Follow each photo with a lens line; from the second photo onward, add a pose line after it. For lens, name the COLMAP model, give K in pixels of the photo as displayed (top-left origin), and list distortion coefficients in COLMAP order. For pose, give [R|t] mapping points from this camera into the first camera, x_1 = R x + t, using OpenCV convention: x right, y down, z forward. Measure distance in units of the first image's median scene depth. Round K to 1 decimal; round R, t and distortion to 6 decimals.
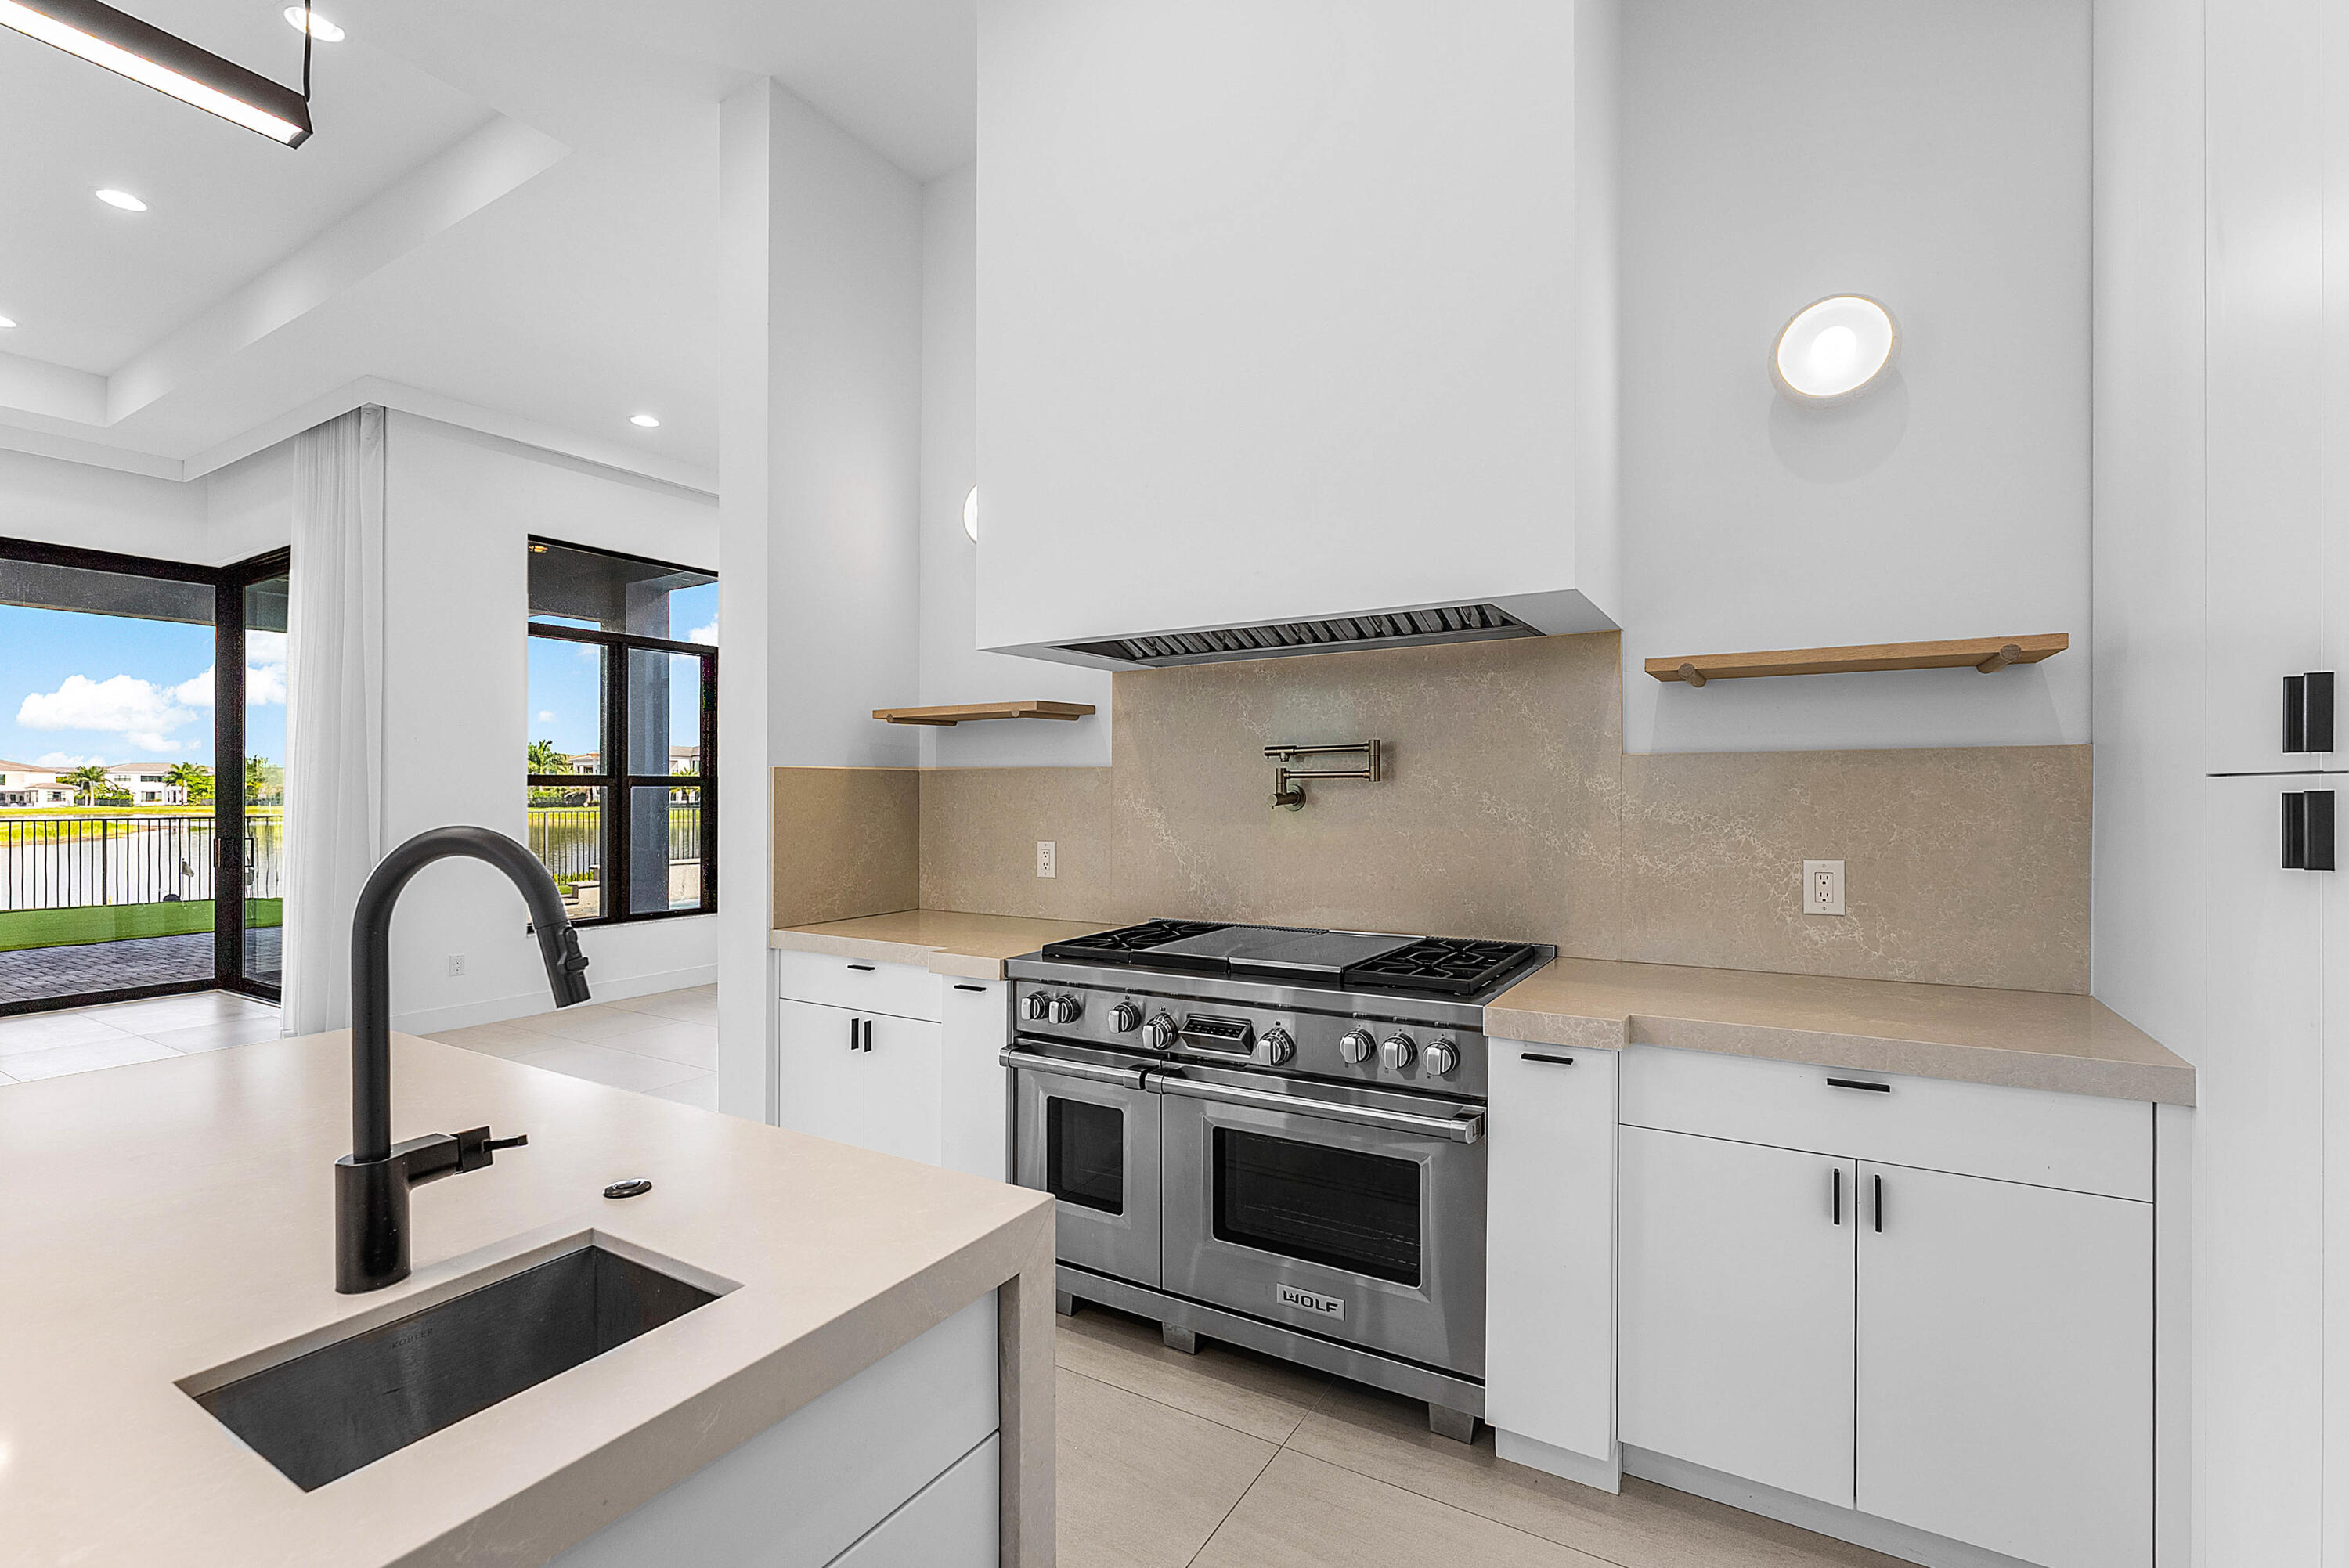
lens RADIAL K [[1054.1, 0, 1164.2], [0, 1054.1, 797.1], [0, 0, 1]] dist [0.004078, -0.000125]
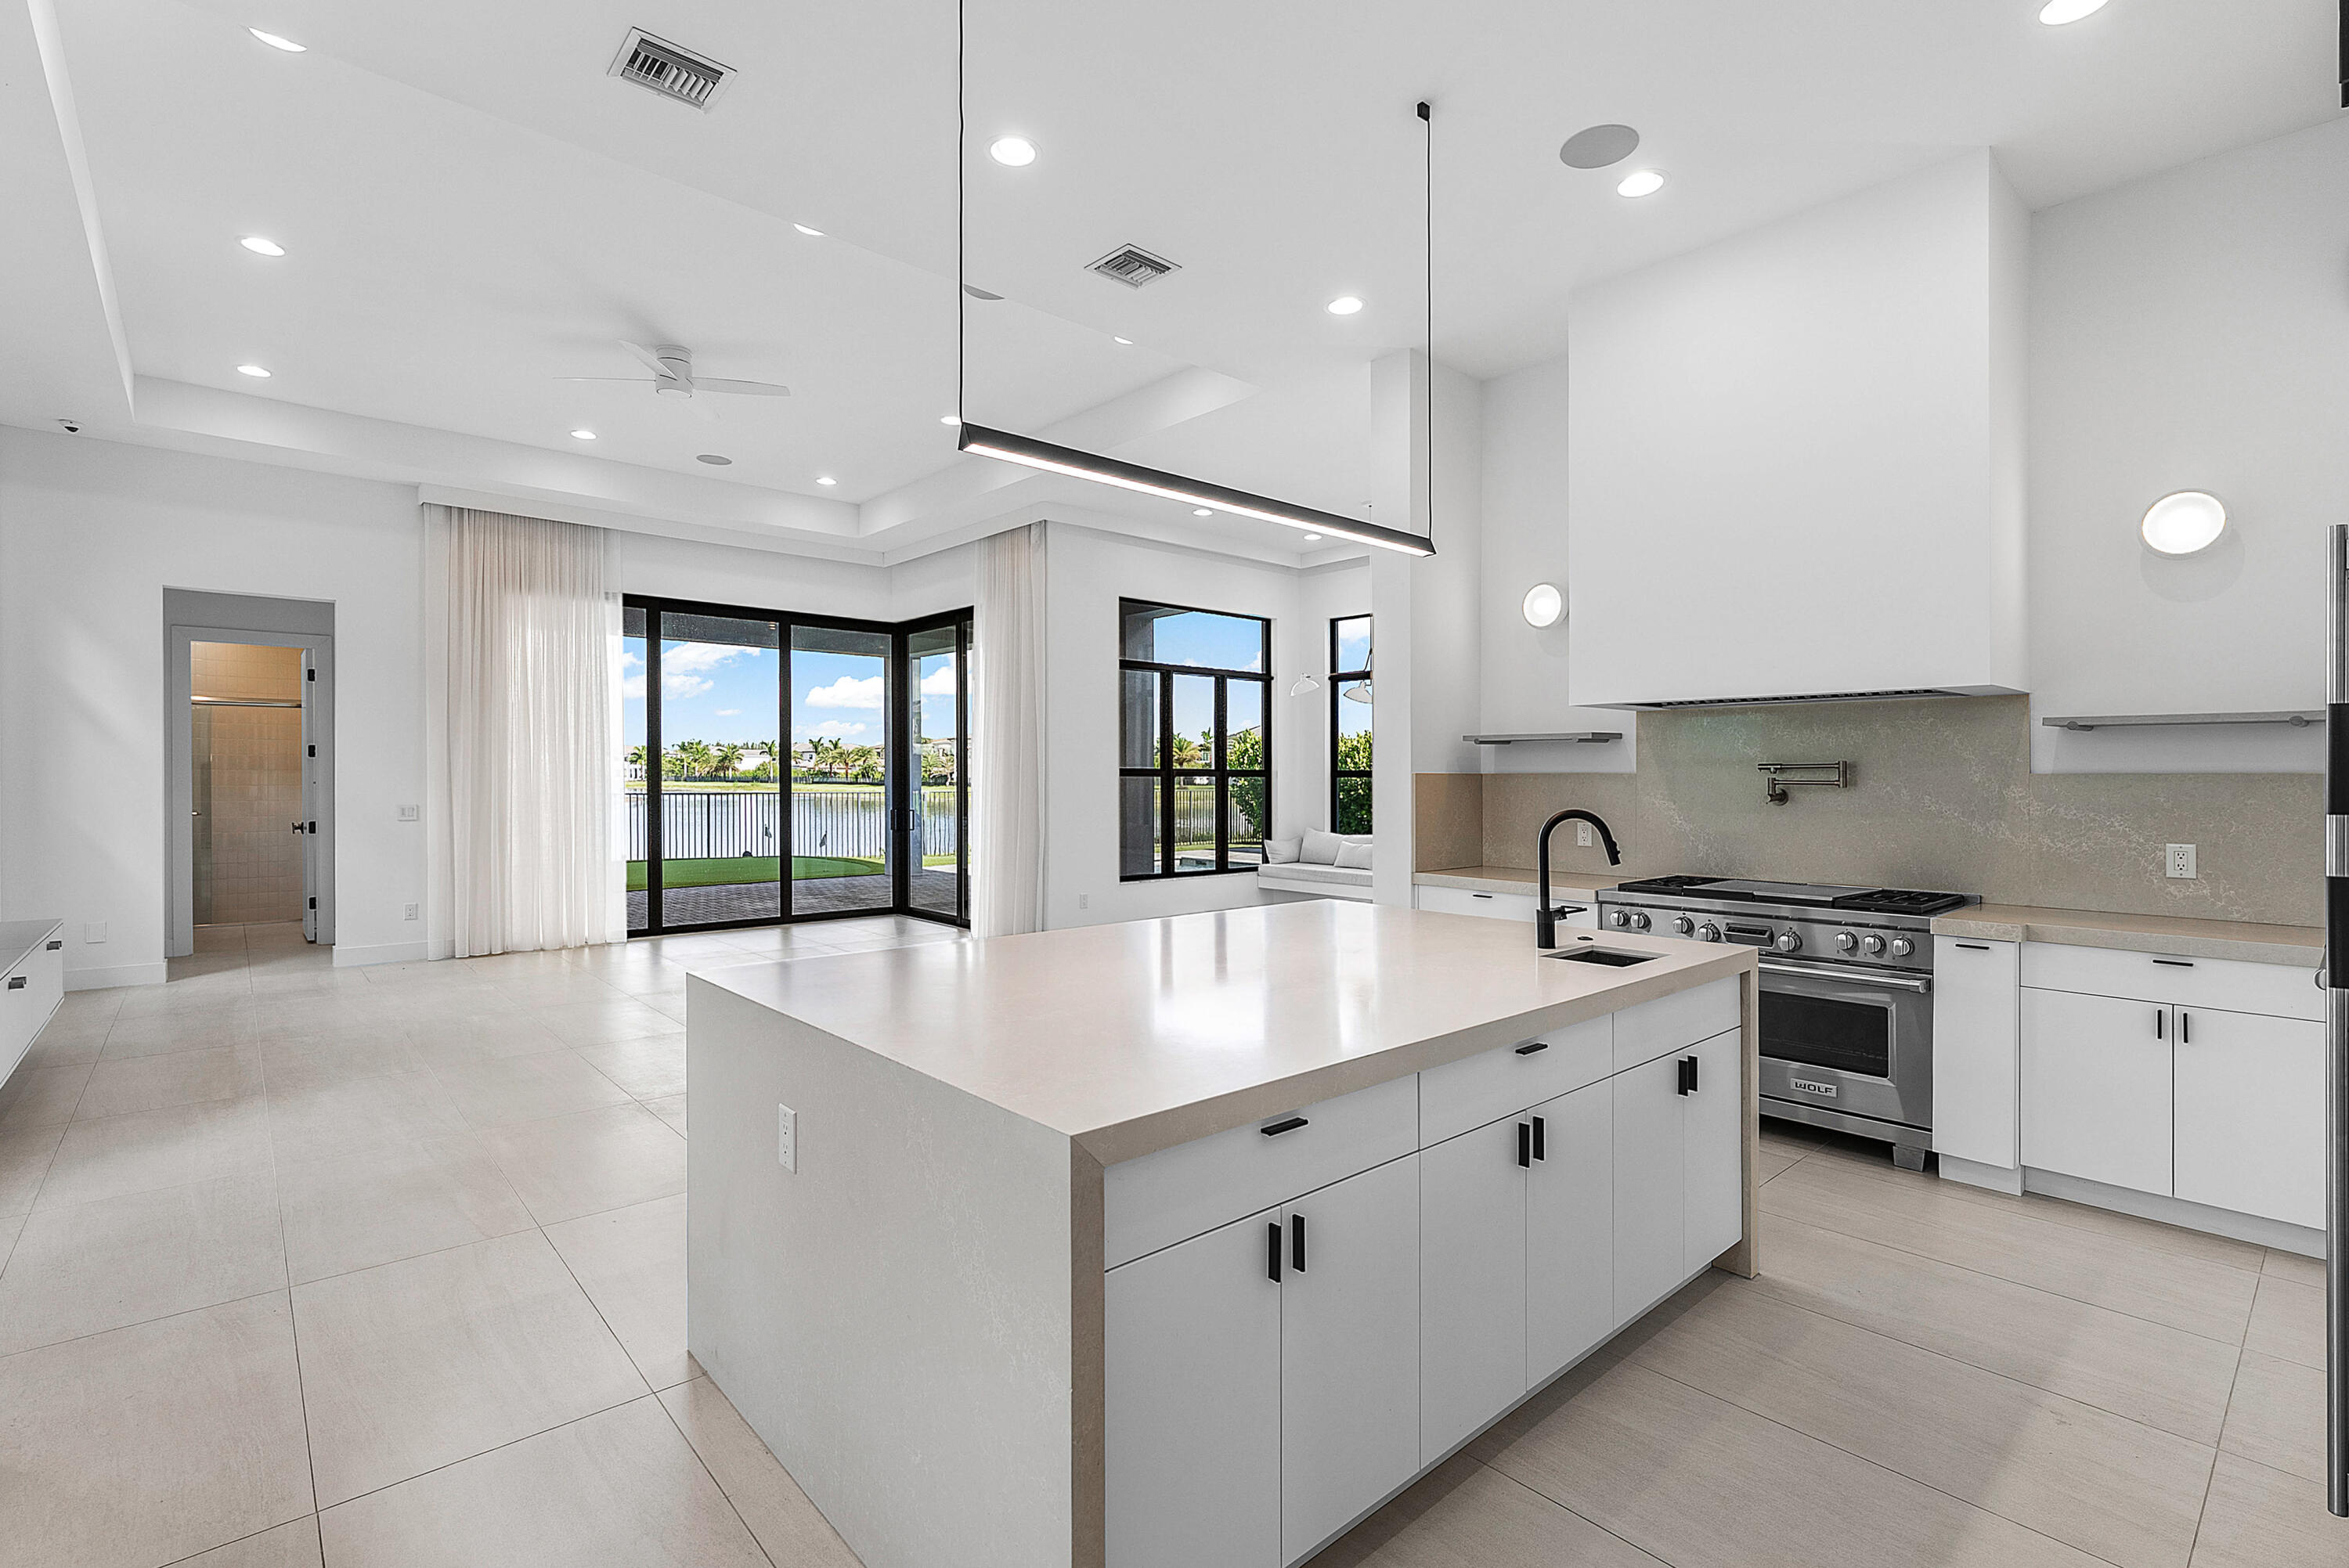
lens RADIAL K [[1054.1, 0, 1179.4], [0, 1054.1, 758.5], [0, 0, 1]] dist [0.004078, -0.000125]
pose [[0.953653, 0.003747, -0.300884, -0.310214], [-0.010558, 0.999723, -0.021013, -0.017458], [0.300722, 0.023216, 0.953429, -0.911413]]
